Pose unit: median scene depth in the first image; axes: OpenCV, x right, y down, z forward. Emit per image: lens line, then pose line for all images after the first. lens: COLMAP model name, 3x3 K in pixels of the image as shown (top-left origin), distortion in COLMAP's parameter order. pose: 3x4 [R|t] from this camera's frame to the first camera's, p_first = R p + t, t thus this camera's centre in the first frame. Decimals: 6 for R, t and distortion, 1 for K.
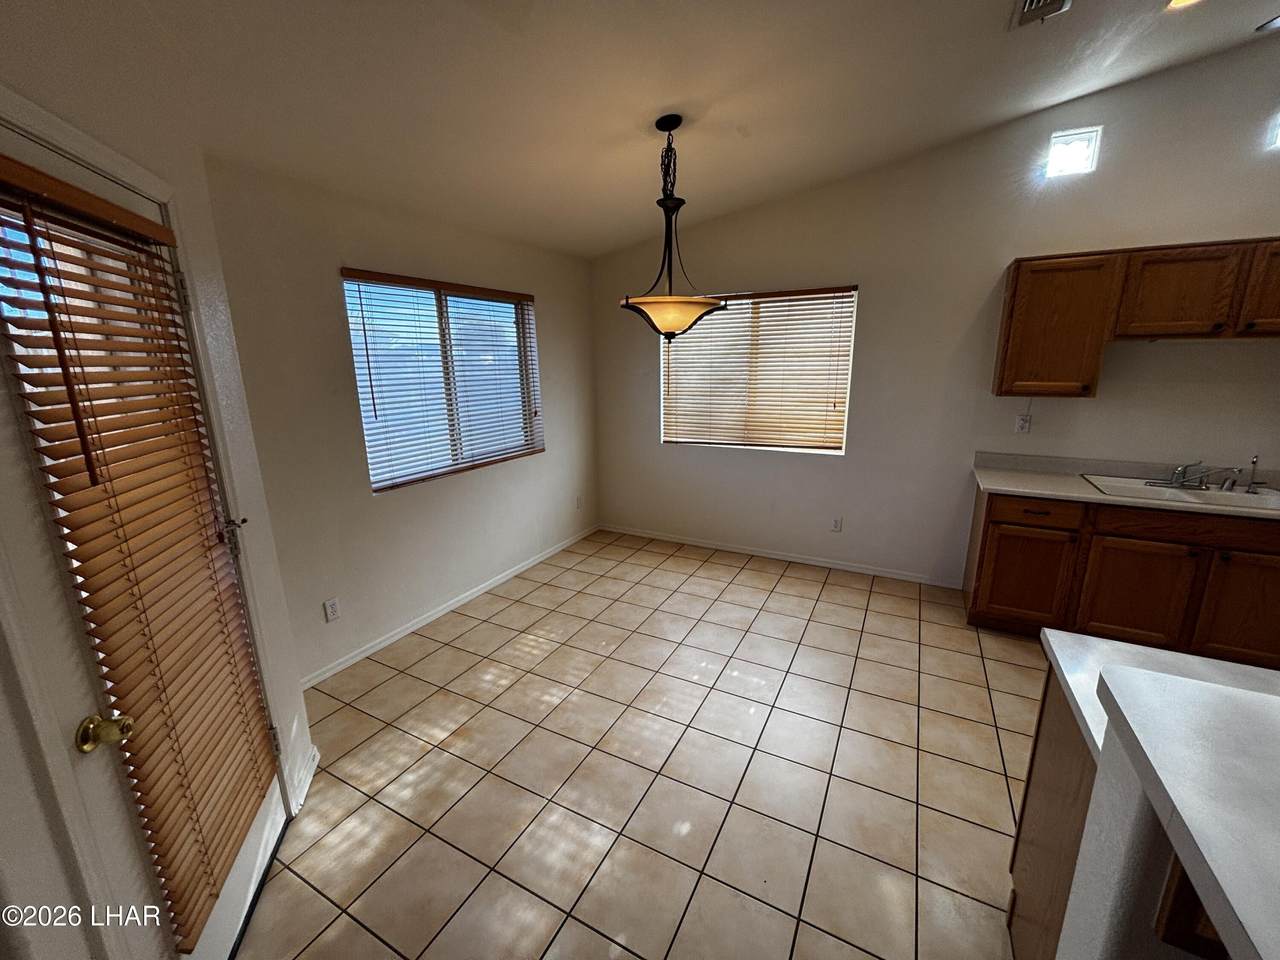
lens RADIAL K [[519.1, 0, 640.0], [0, 519.1, 480.0], [0, 0, 1]] dist [0.019187, 0.000040]
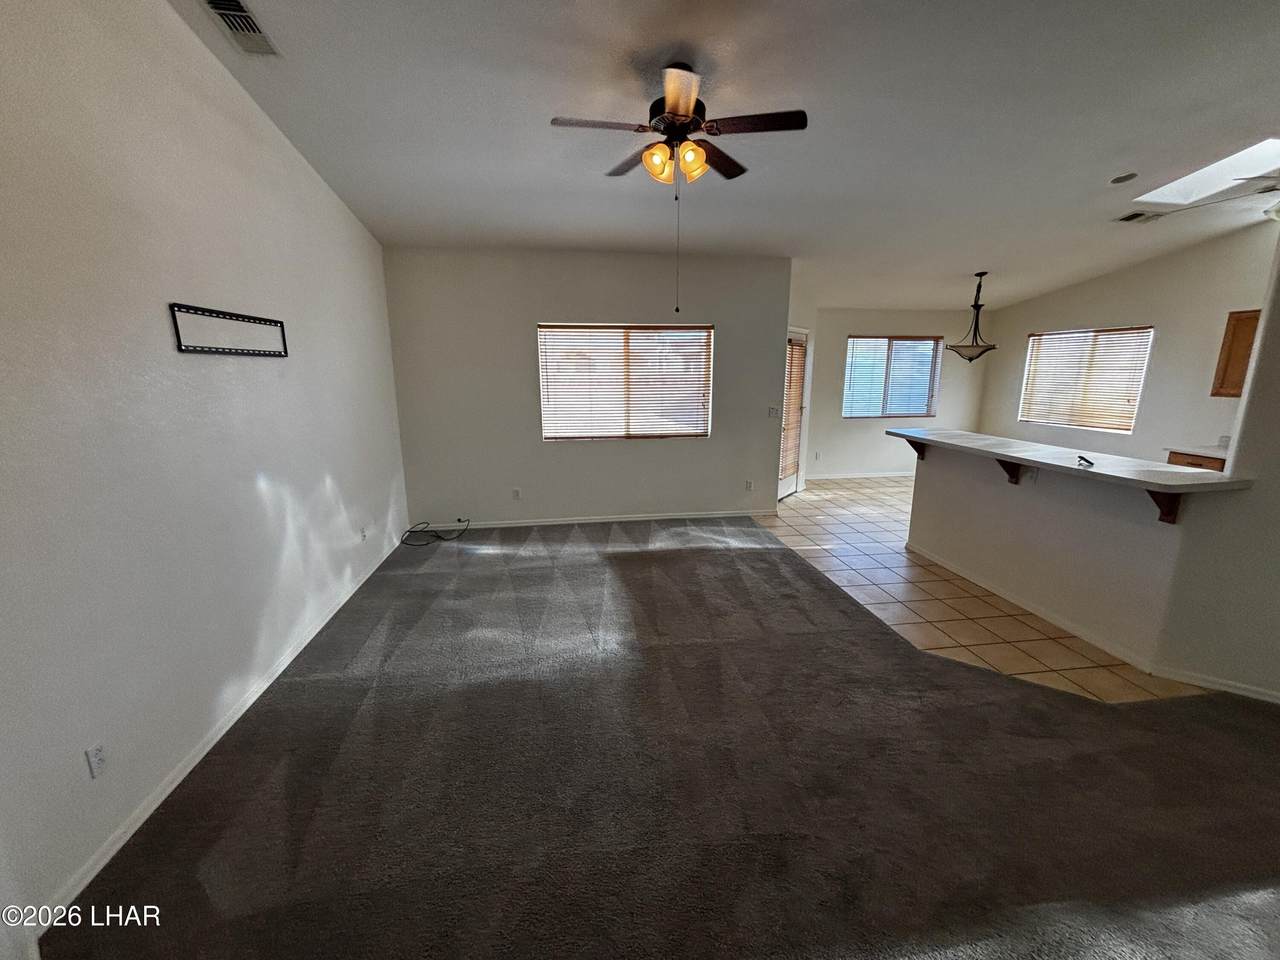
lens RADIAL K [[524.1, 0, 640.0], [0, 524.1, 480.0], [0, 0, 1]] dist [0.000883, -0.000018]
pose [[0.591090, 0.182656, -0.785652, 0.861529], [-0.191072, 0.978007, 0.083623, 0.255697], [0.783648, 0.100688, 0.612991, -1.175500]]
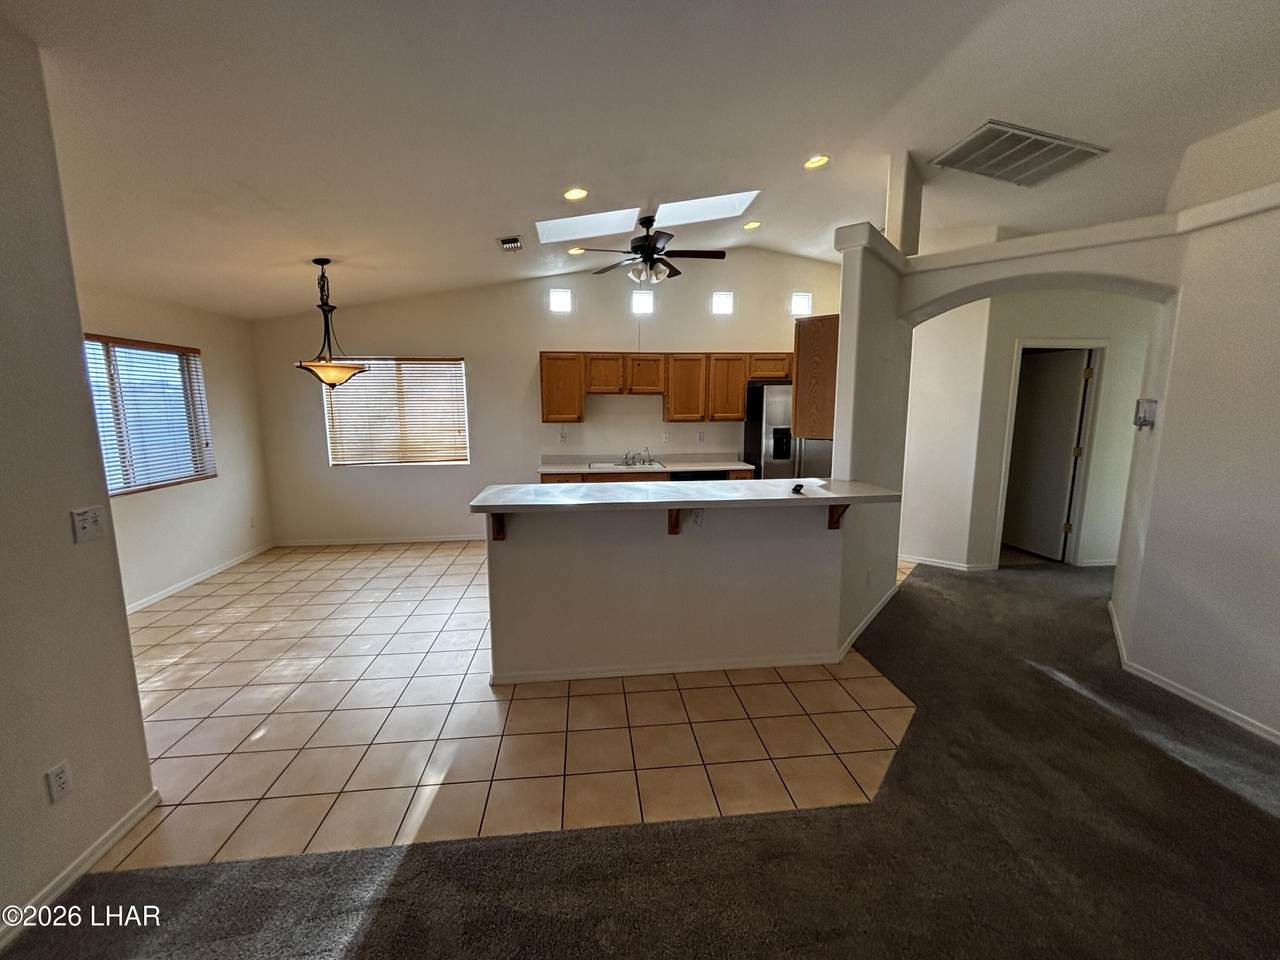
lens RADIAL K [[517.1, 0, 634.8], [0, 517.1, 477.6], [0, 0, 1]] dist [0.001818, 0.000472]
pose [[0.831276, -0.071451, 0.551249, -0.052118], [0.121409, 0.991099, -0.054621, 0.151789], [-0.542440, 0.112332, 0.832551, -0.596881]]
